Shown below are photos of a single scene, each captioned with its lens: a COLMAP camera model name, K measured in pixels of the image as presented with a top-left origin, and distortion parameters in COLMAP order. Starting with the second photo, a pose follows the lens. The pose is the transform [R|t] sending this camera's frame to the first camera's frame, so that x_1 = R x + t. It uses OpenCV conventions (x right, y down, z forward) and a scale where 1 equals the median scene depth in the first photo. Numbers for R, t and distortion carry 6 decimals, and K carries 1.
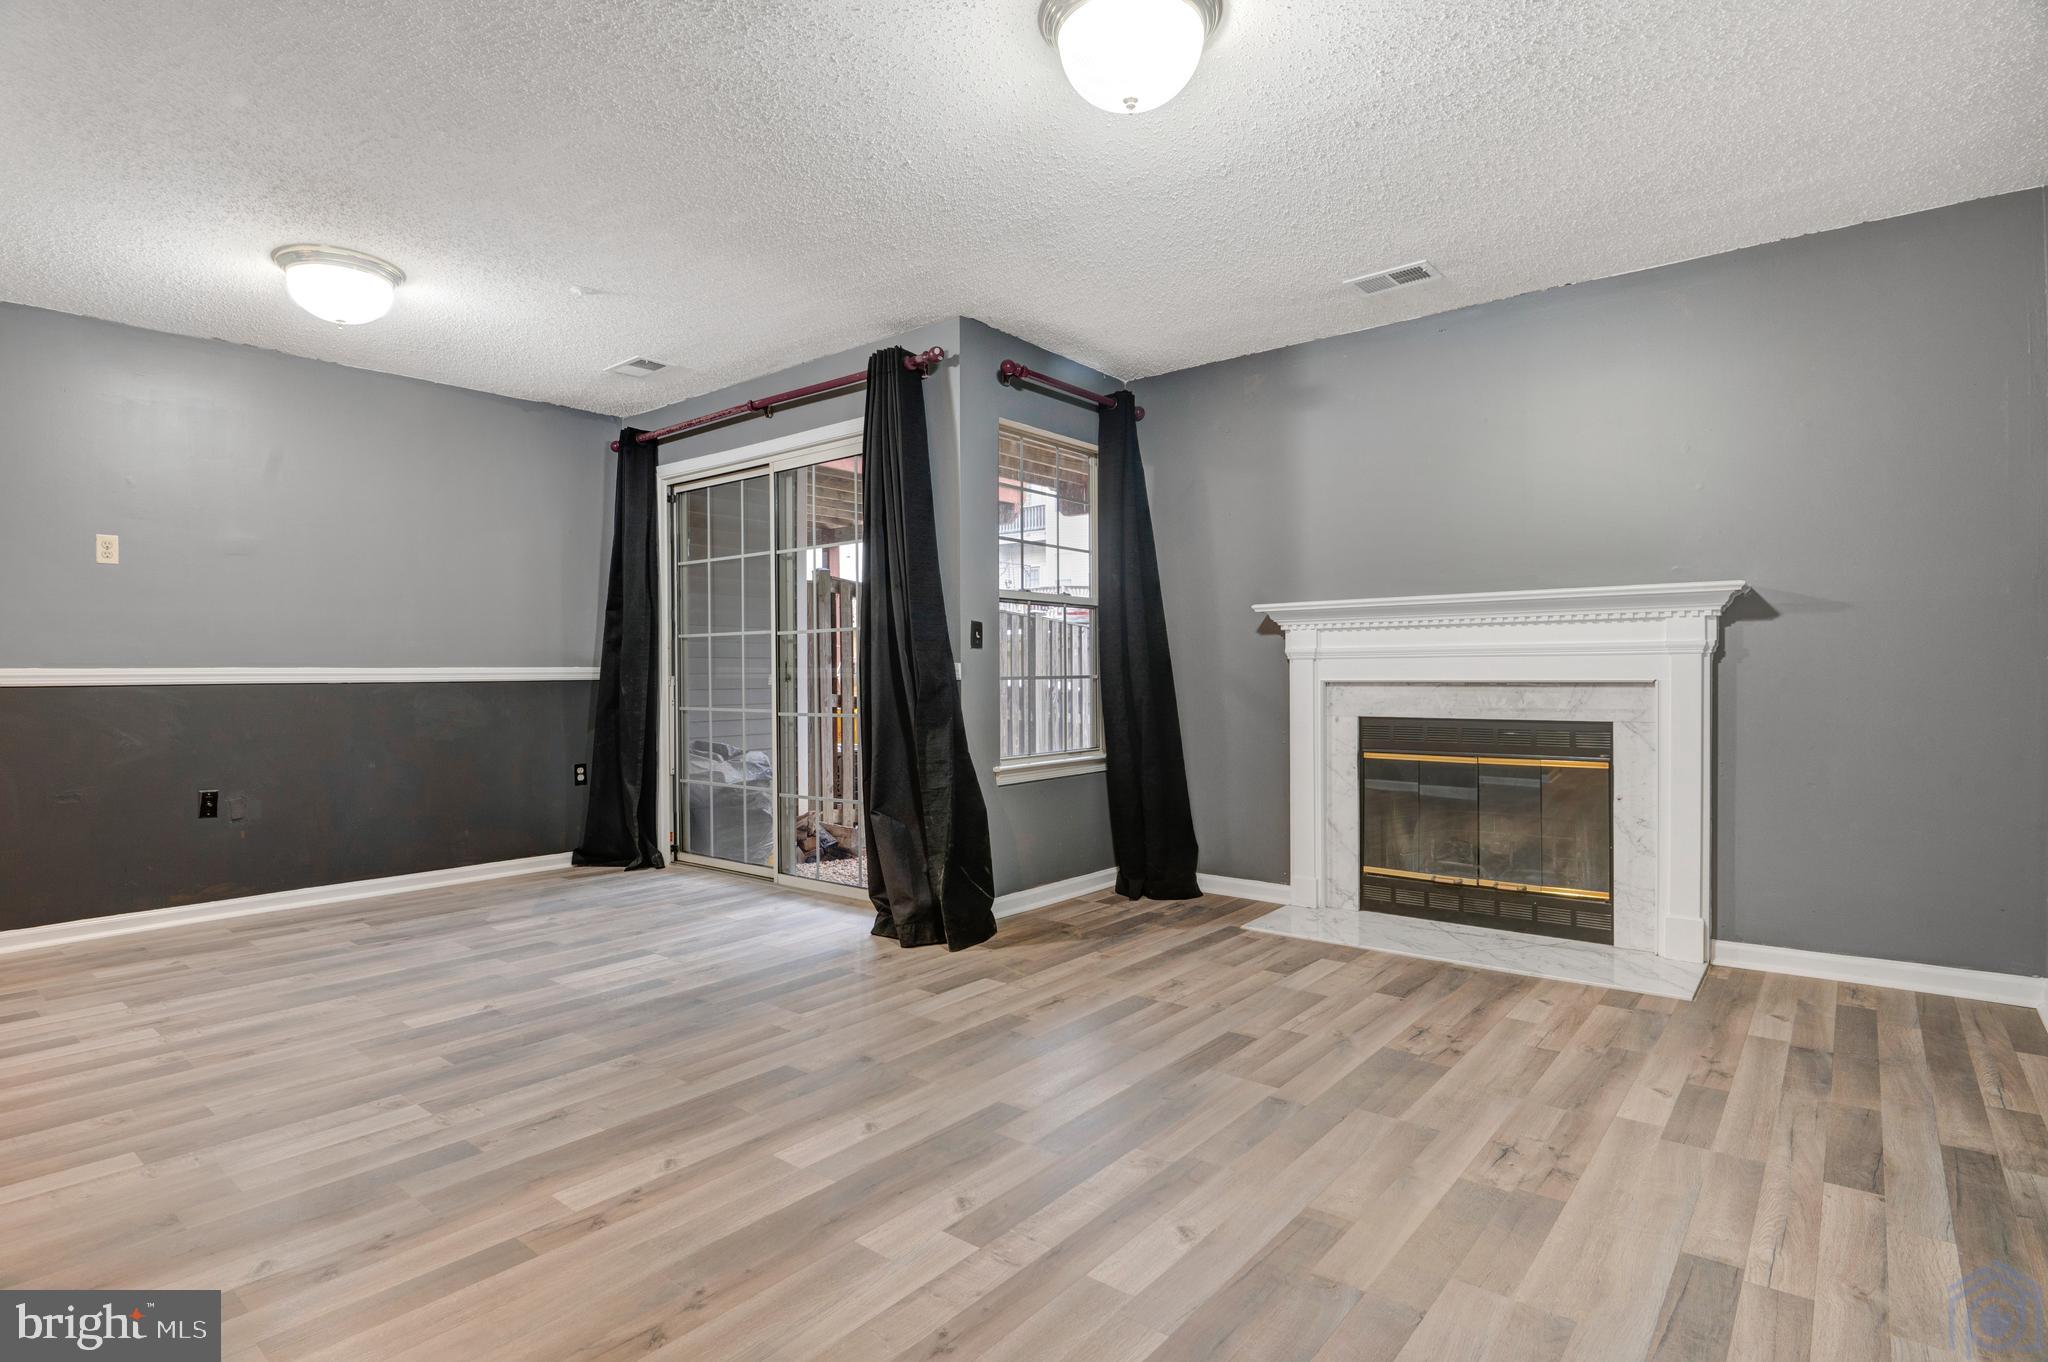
lens RADIAL K [[1027.0, 0, 1021.2], [0, 1027.0, 679.3], [0, 0, 1]] dist [-0.016016, -0.000837]
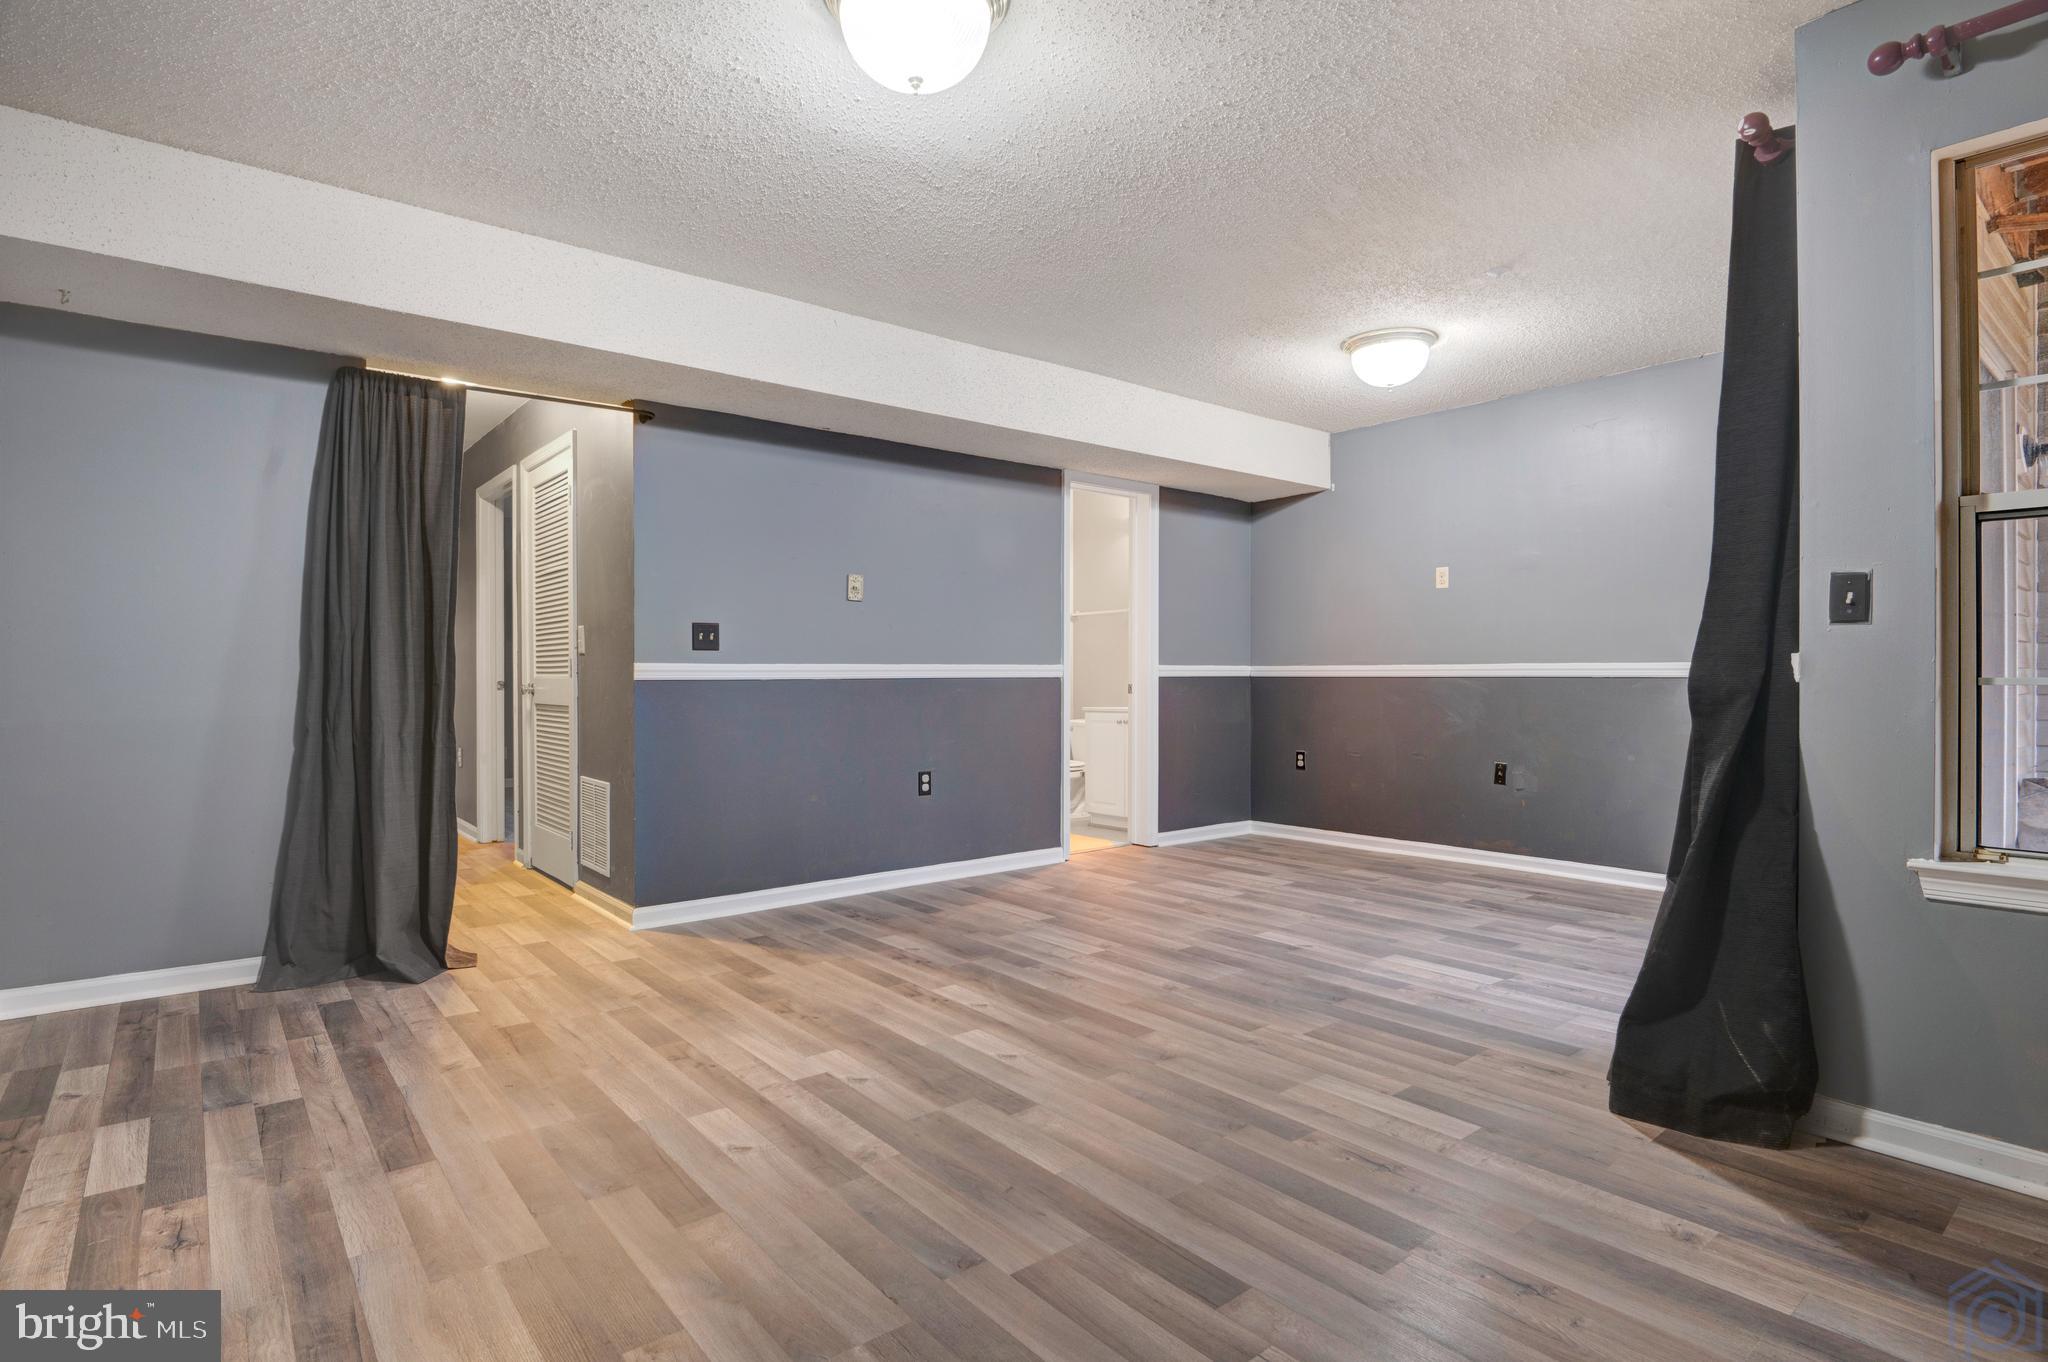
lens RADIAL K [[1027.0, 0, 1021.2], [0, 1027.0, 679.3], [0, 0, 1]] dist [-0.016016, -0.000837]
pose [[-0.190834, 0.012906, -0.981537, 0.808762], [-0.004034, 0.999895, 0.013932, -0.011023], [0.981614, 0.006618, -0.190762, 0.996408]]
